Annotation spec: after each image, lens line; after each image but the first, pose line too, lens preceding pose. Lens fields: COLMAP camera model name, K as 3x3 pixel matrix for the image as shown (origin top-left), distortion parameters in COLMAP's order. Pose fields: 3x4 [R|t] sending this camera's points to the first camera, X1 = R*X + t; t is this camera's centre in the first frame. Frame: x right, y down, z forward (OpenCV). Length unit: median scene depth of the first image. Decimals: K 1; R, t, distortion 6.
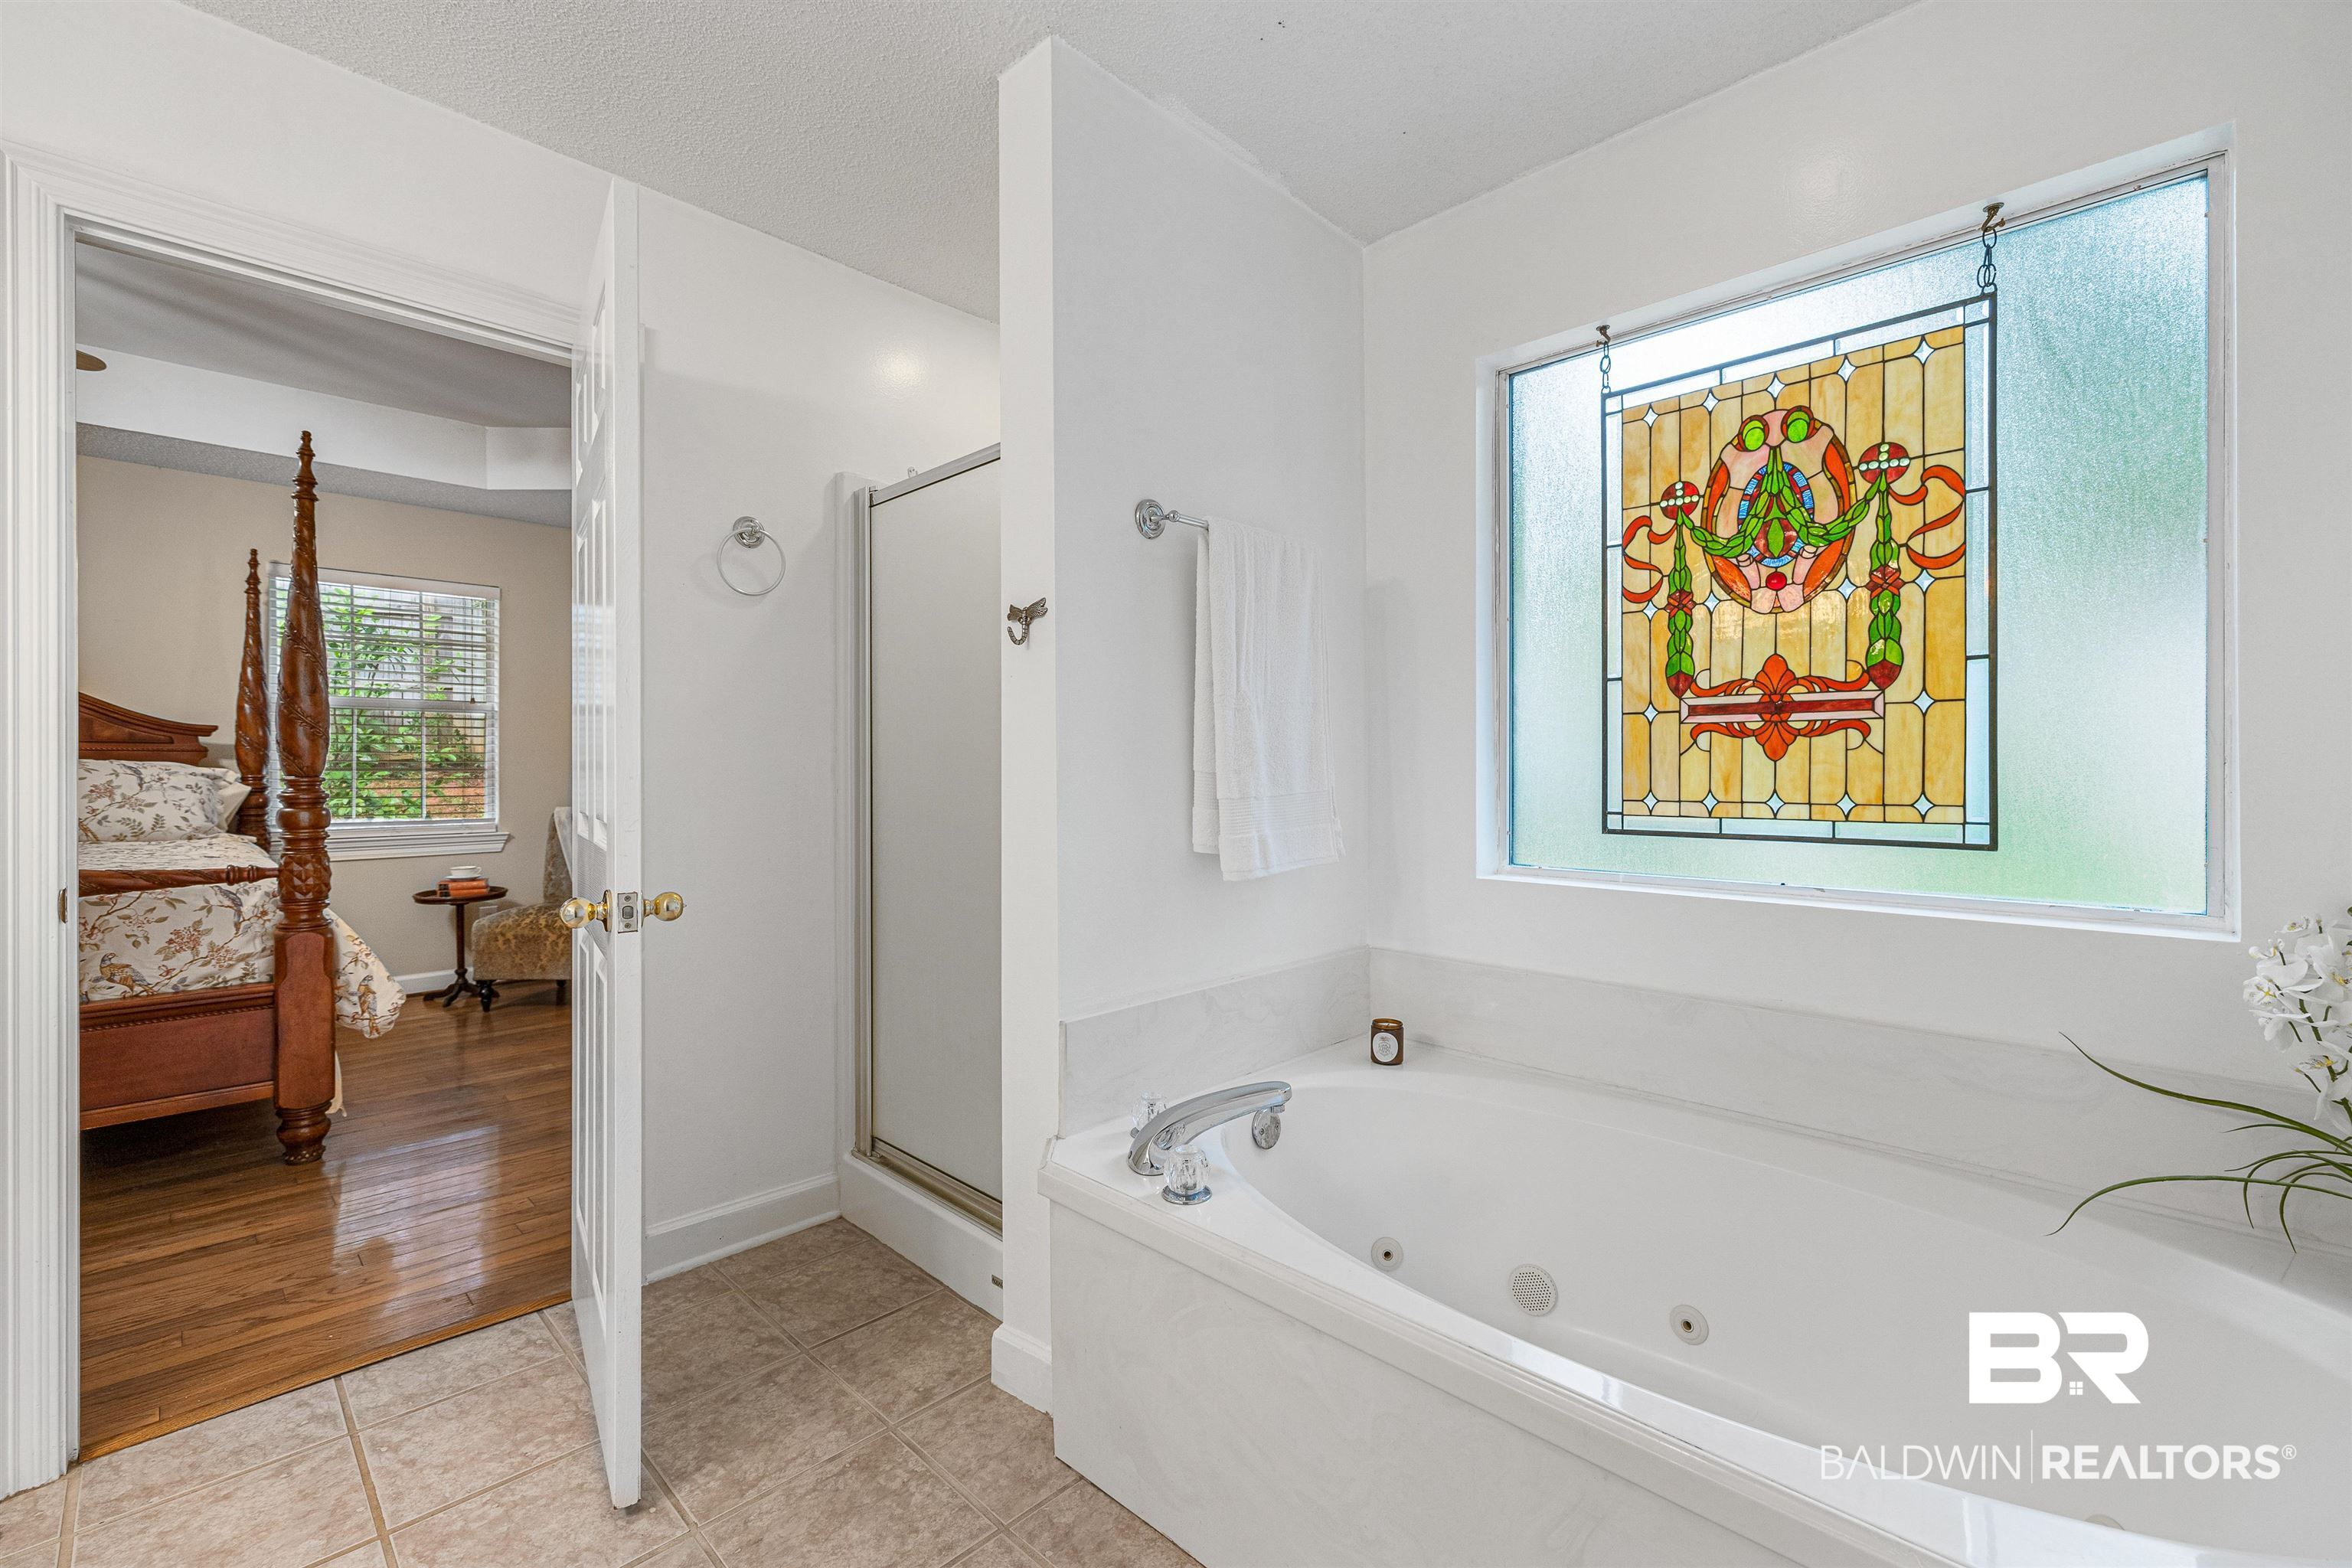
lens RADIAL K [[1005.5, 0, 1183.8], [0, 1005.5, 772.2], [0, 0, 1]] dist [0.000530, 0.000049]
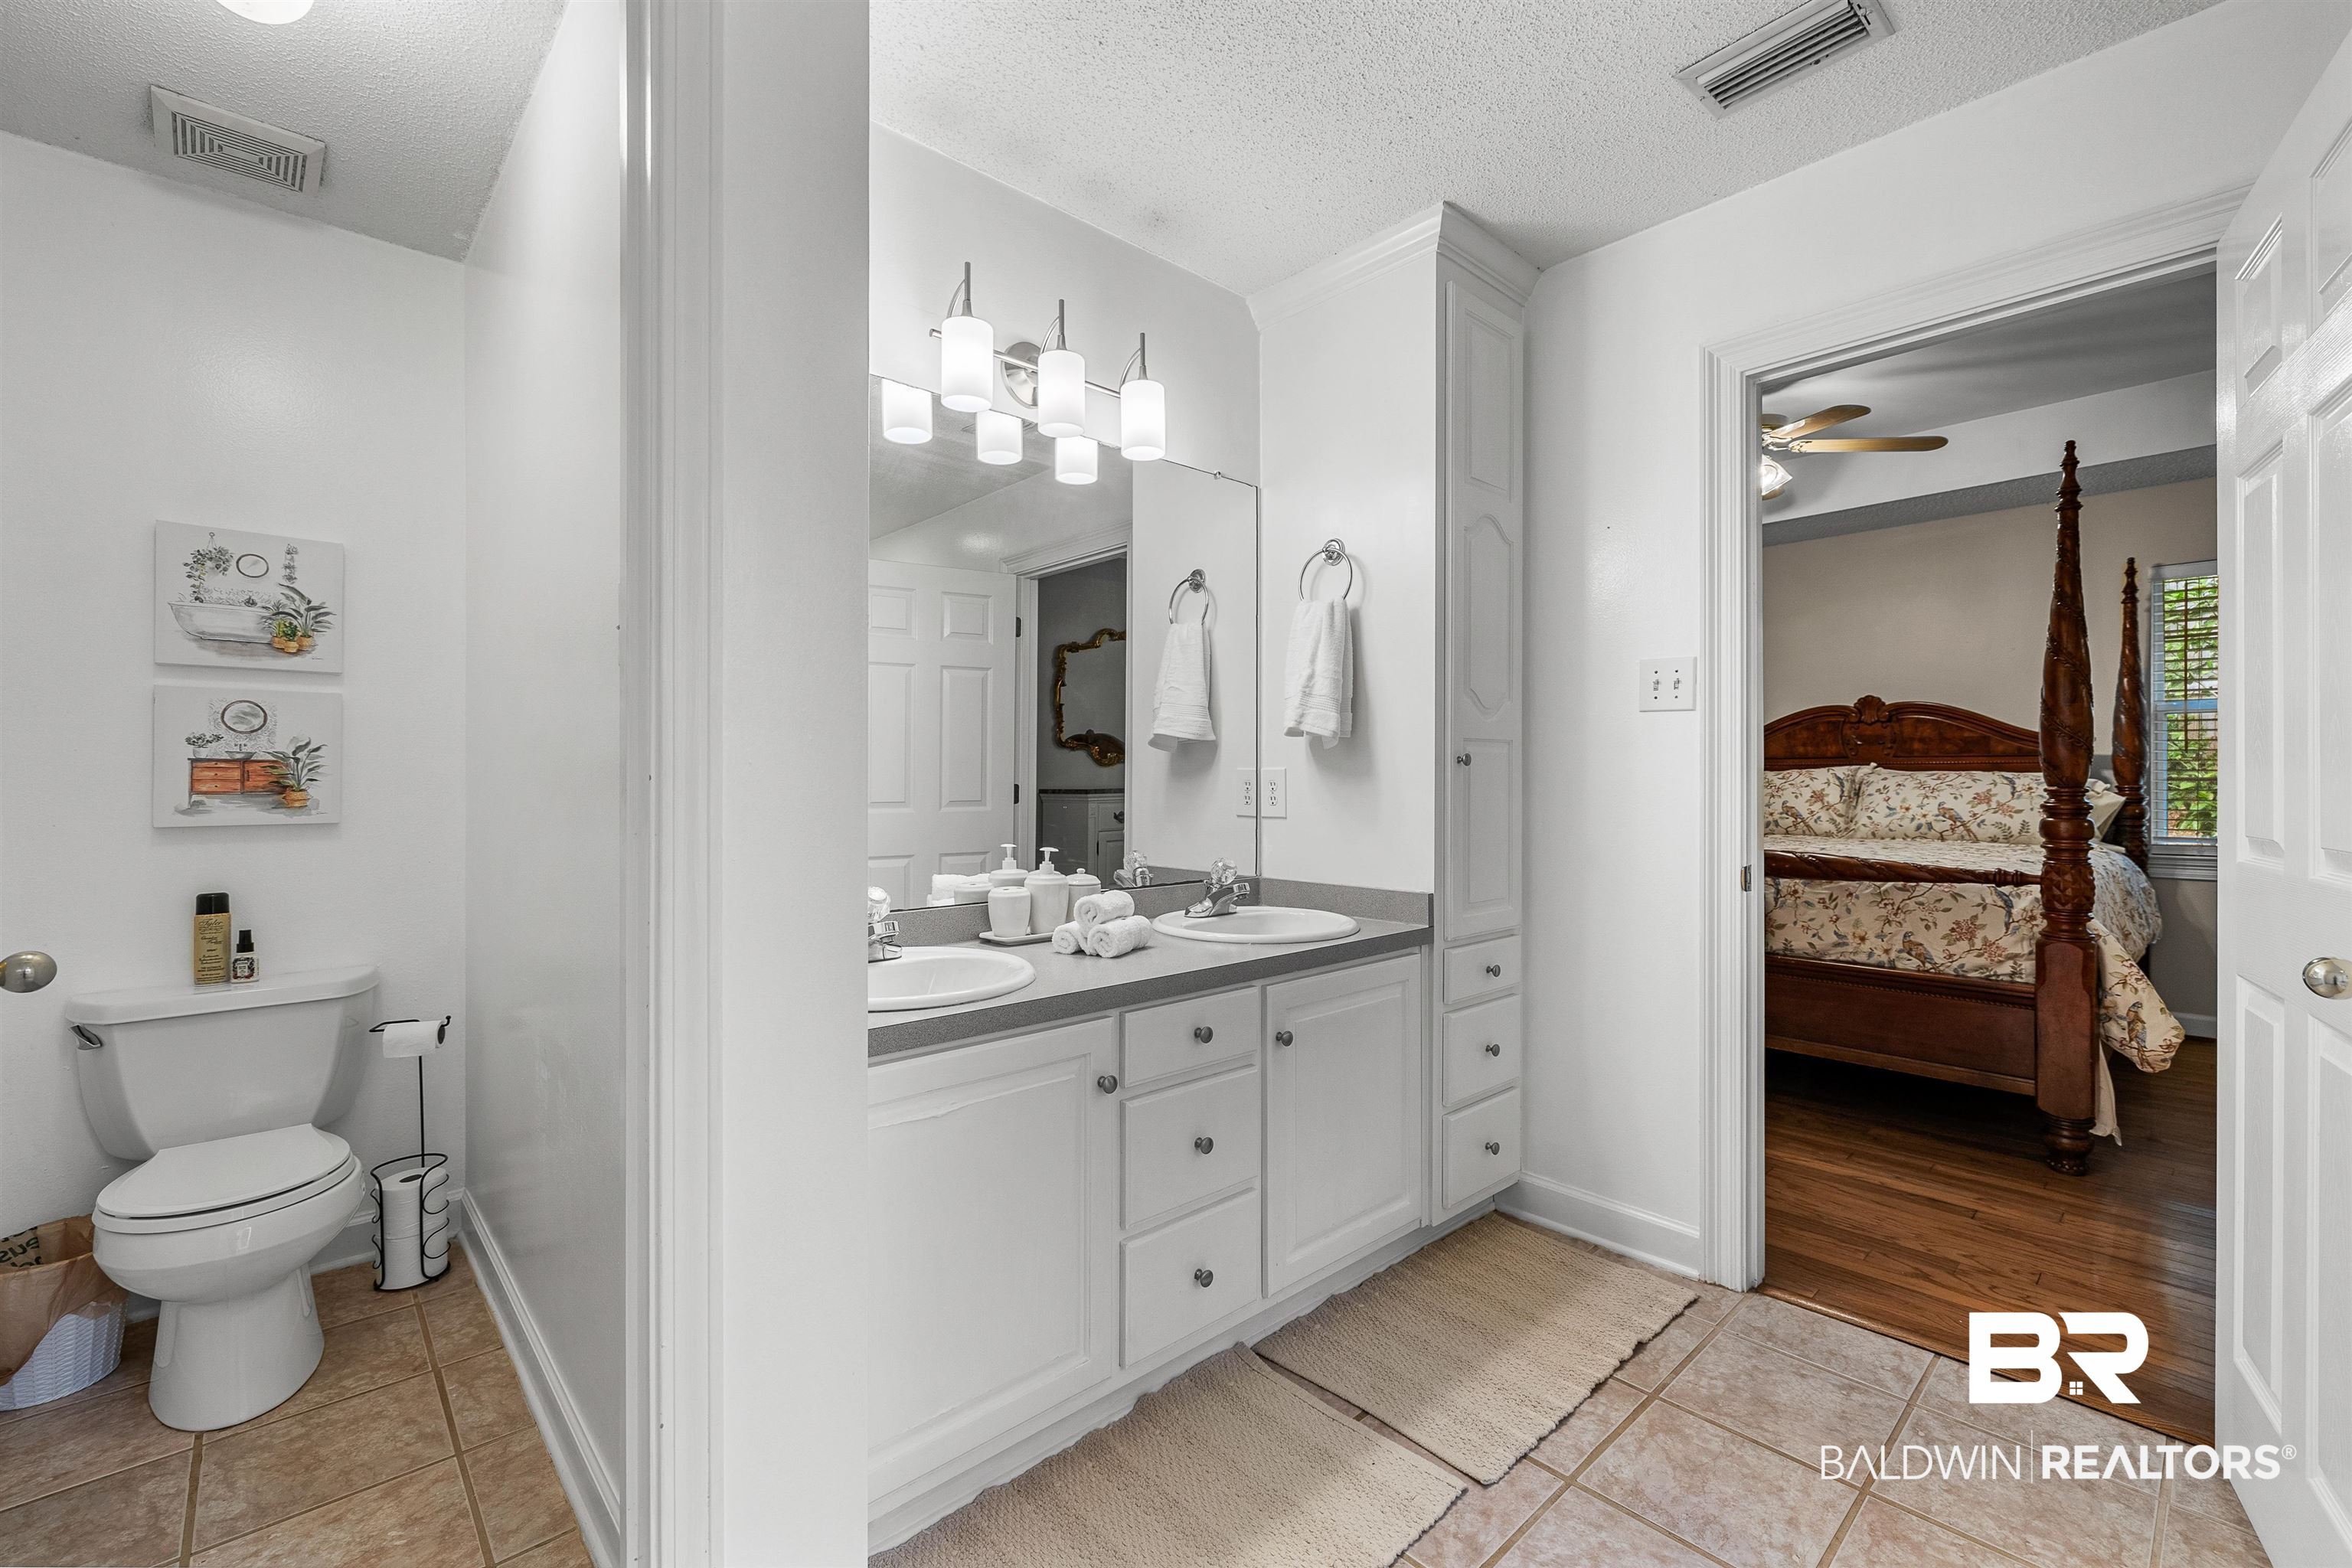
lens RADIAL K [[1005.5, 0, 1183.4], [0, 1005.5, 778.6], [0, 0, 1]] dist [0.000530, 0.000049]
pose [[-0.069826, 0.000439, -0.997559, 0.191568], [-0.003937, 0.999992, 0.000716, -0.001545], [0.997551, 0.003977, -0.069824, 0.199941]]
